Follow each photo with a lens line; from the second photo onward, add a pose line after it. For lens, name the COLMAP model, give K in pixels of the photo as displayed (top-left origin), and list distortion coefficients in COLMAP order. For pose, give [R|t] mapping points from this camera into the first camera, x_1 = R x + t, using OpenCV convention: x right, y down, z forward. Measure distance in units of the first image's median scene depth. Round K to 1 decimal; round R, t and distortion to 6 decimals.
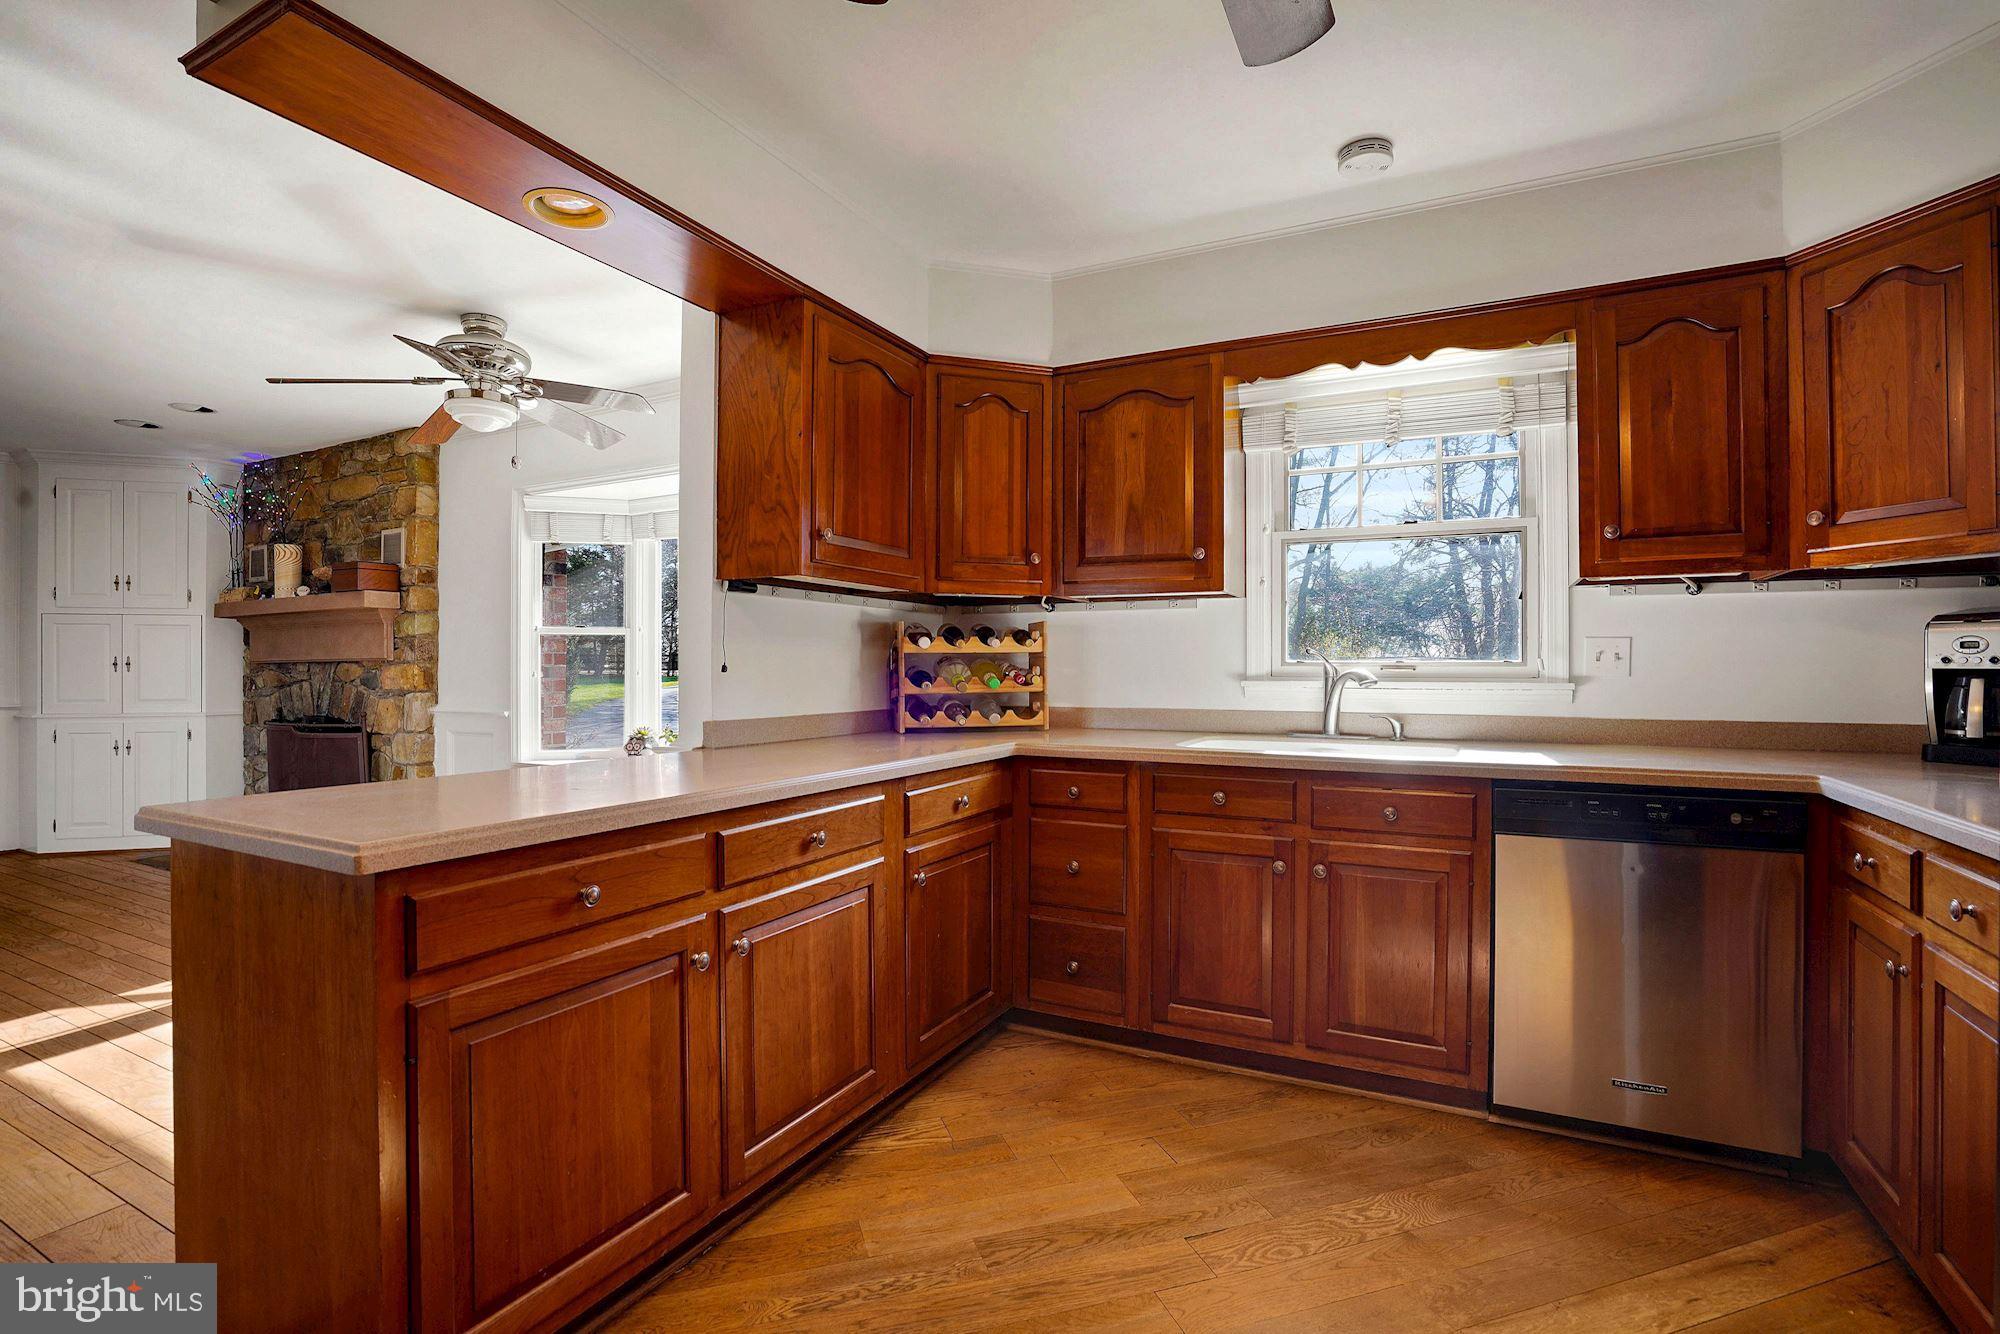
lens RADIAL K [[942.7, 0, 986.2], [0, 942.7, 658.6], [0, 0, 1]] dist [-0.028878, 0.006214]
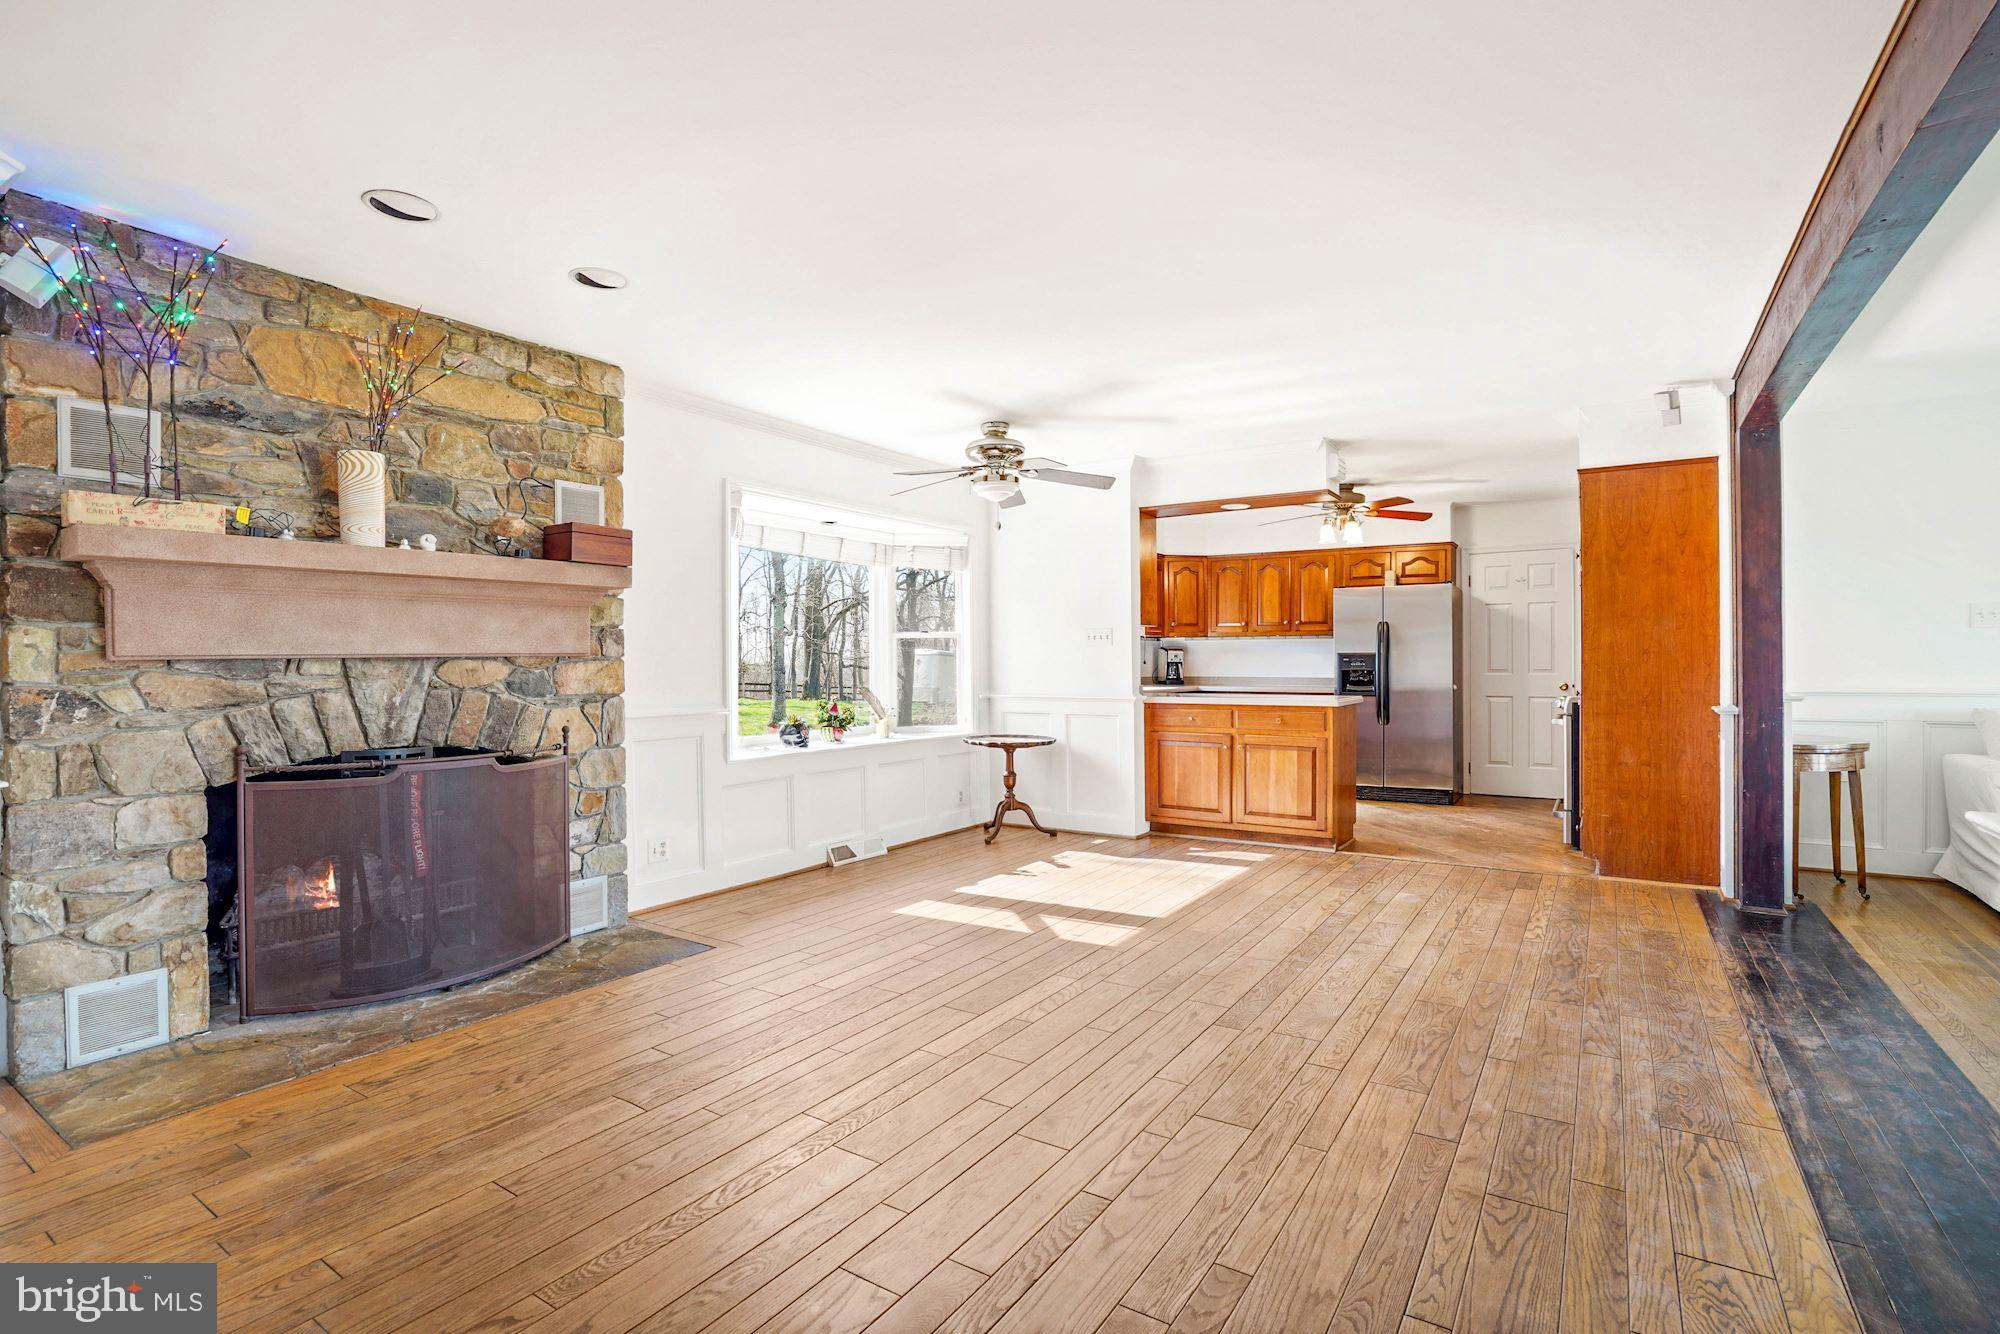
lens RADIAL K [[942.7, 0, 999.8], [0, 942.7, 665.7], [0, 0, 1]] dist [-0.028878, 0.006214]
pose [[0.079965, -0.001760, 0.996796, -1.384580], [0.000008, 0.999998, 0.001765, 0.008537], [-0.996798, -0.000133, 0.079965, 0.602126]]
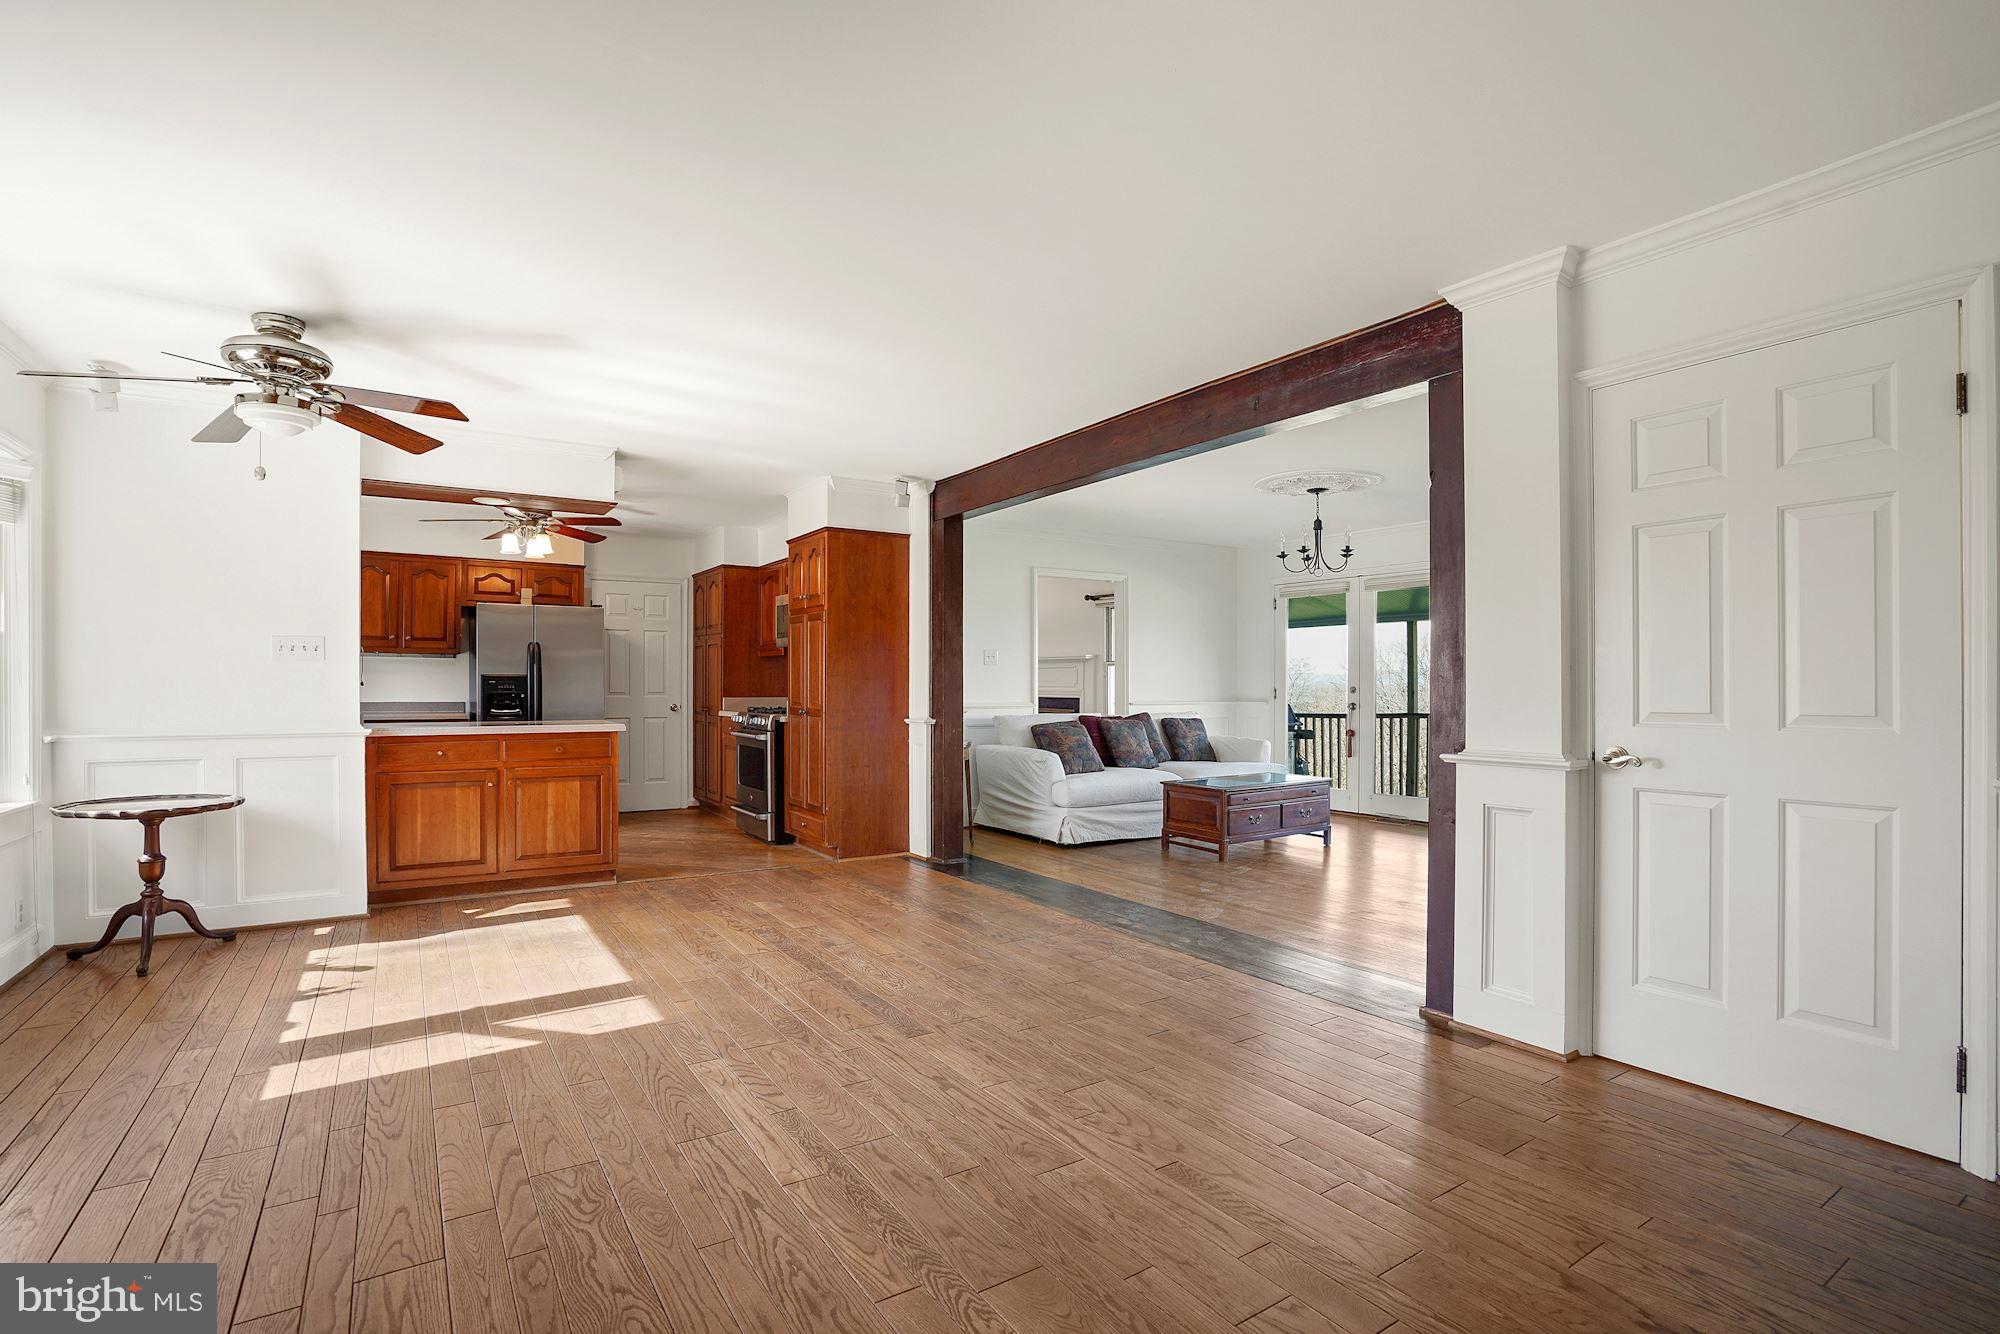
lens RADIAL K [[942.7, 0, 994.5], [0, 942.7, 675.3], [0, 0, 1]] dist [-0.028878, 0.006214]
pose [[-0.873090, 0.005926, 0.487523, -1.134635], [-0.002063, 0.999872, -0.015849, 0.012095], [-0.487555, -0.014843, -0.872966, 1.009623]]
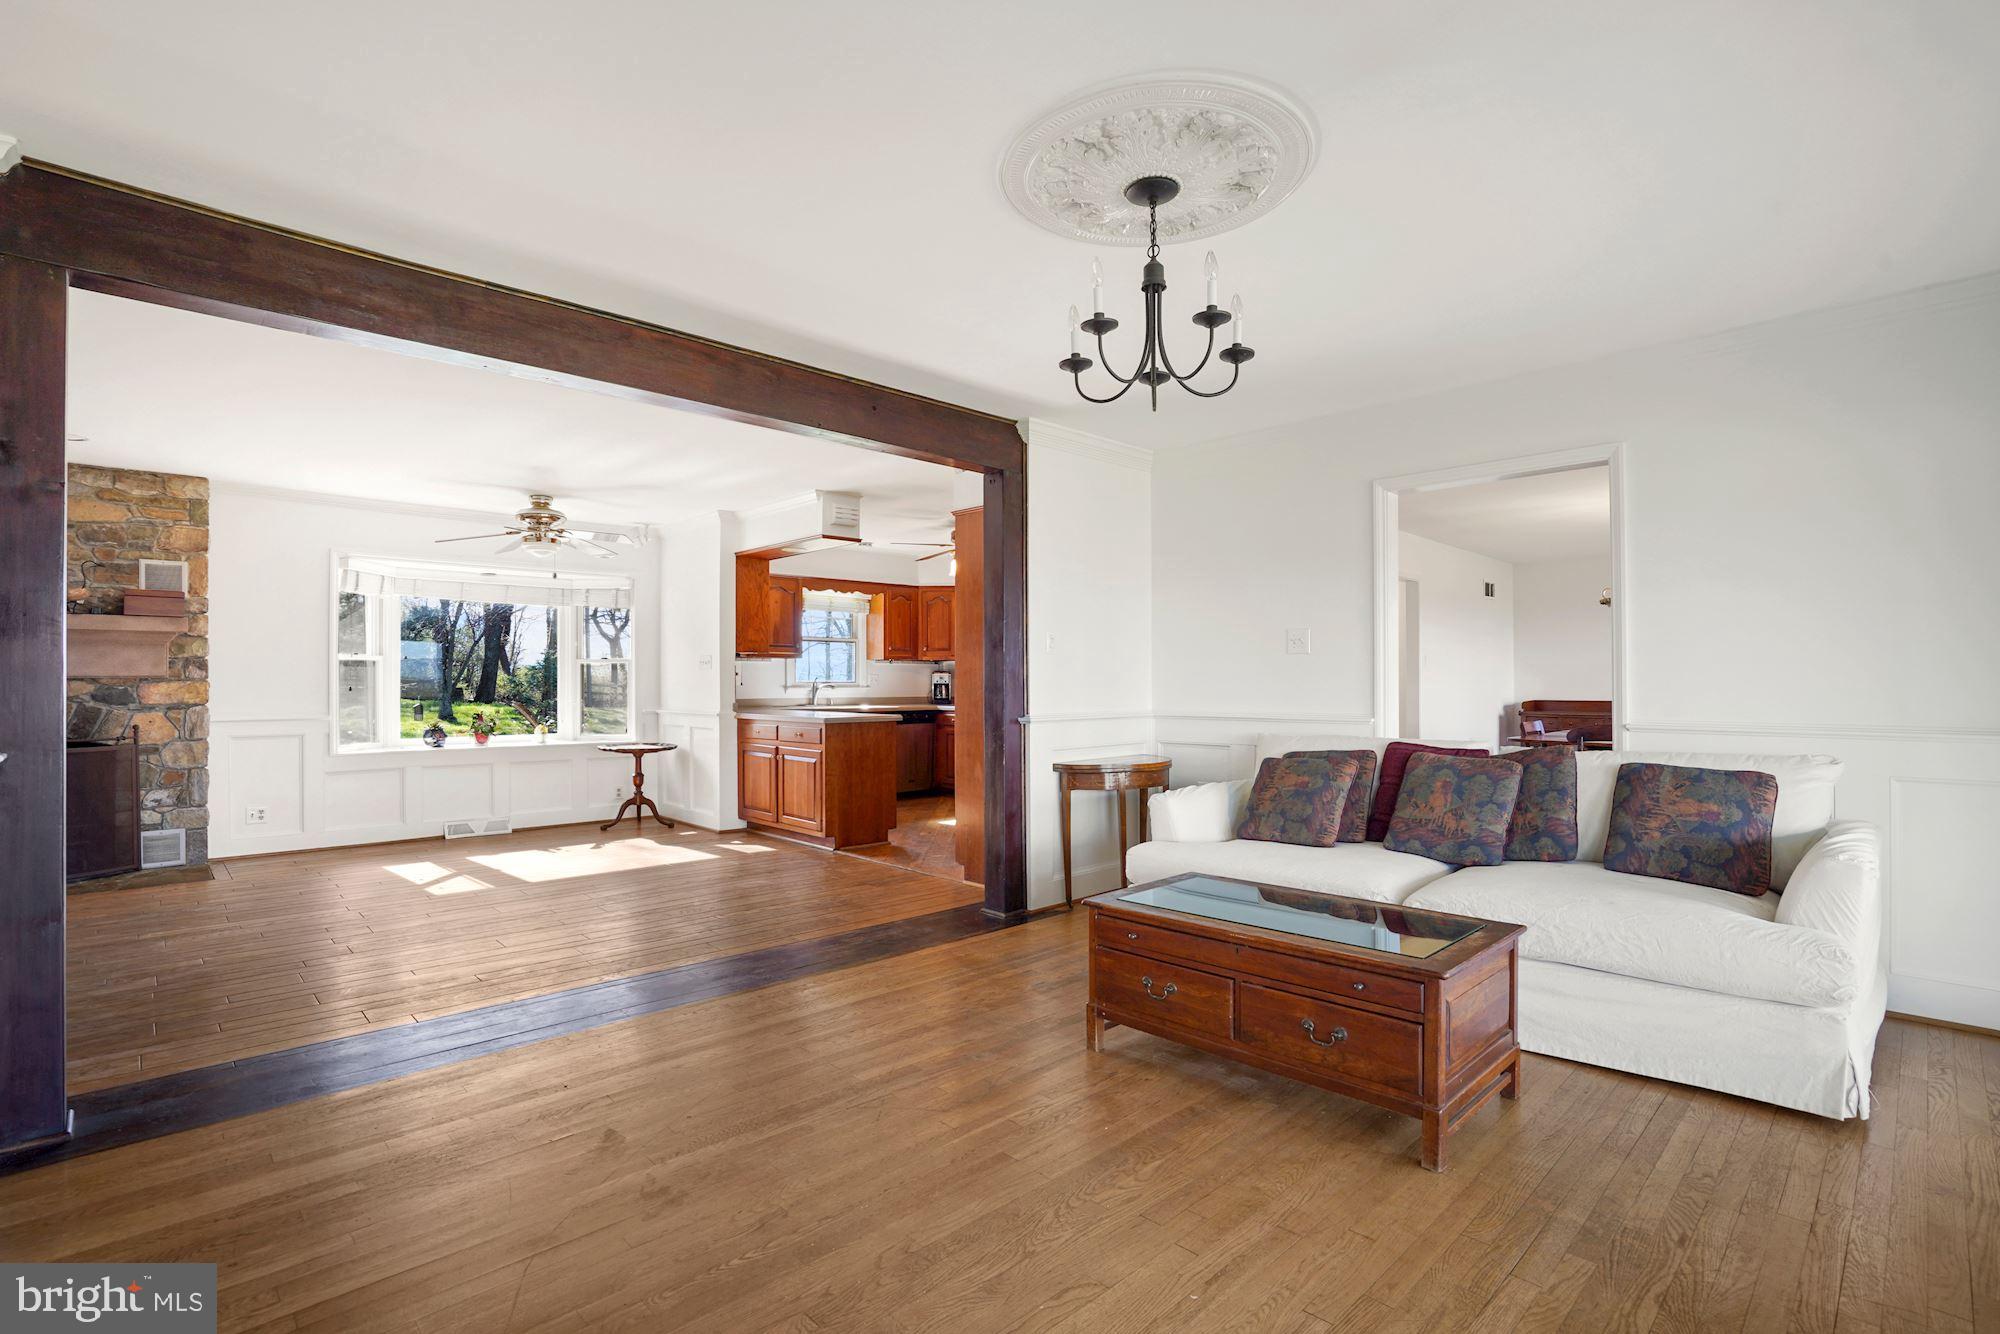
lens RADIAL K [[942.7, 0, 1009.1], [0, 942.7, 677.1], [0, 0, 1]] dist [-0.028878, 0.006214]
pose [[0.291828, 0.002859, 0.956467, -1.413746], [-0.010671, 0.999943, 0.000267, -0.010207], [-0.956411, -0.010284, 0.291842, -0.299990]]
